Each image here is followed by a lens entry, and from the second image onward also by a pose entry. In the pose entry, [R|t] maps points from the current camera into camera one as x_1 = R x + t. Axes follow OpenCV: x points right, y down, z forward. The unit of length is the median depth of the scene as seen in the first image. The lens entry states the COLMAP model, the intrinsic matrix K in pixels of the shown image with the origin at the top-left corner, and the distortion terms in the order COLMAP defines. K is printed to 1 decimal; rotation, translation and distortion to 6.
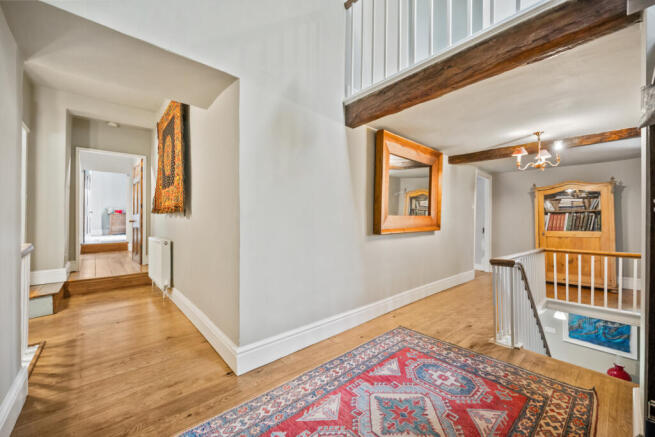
lens RADIAL K [[257.4, 0, 327.8], [0, 257.4, 220.2], [0, 0, 1]] dist [-0.000844, -0.000075]
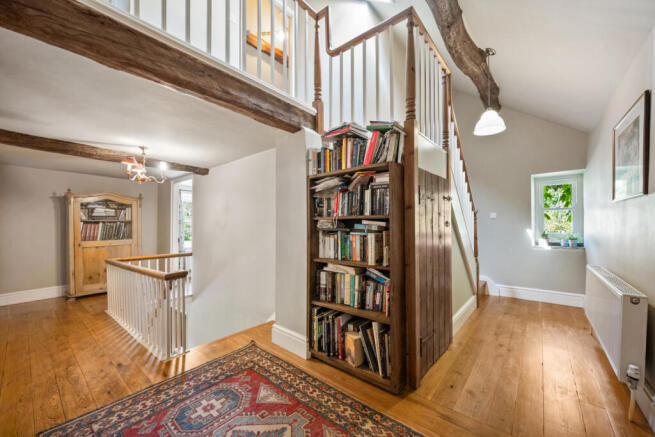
lens RADIAL K [[257.4, 0, 327.5], [0, 257.4, 222.0], [0, 0, 1]] dist [-0.000844, -0.000075]
pose [[-0.153941, 0.012524, 0.988001, -0.458518], [0.001873, 0.999922, -0.012384, -0.035519], [-0.988078, -0.000056, -0.153953, 0.618210]]
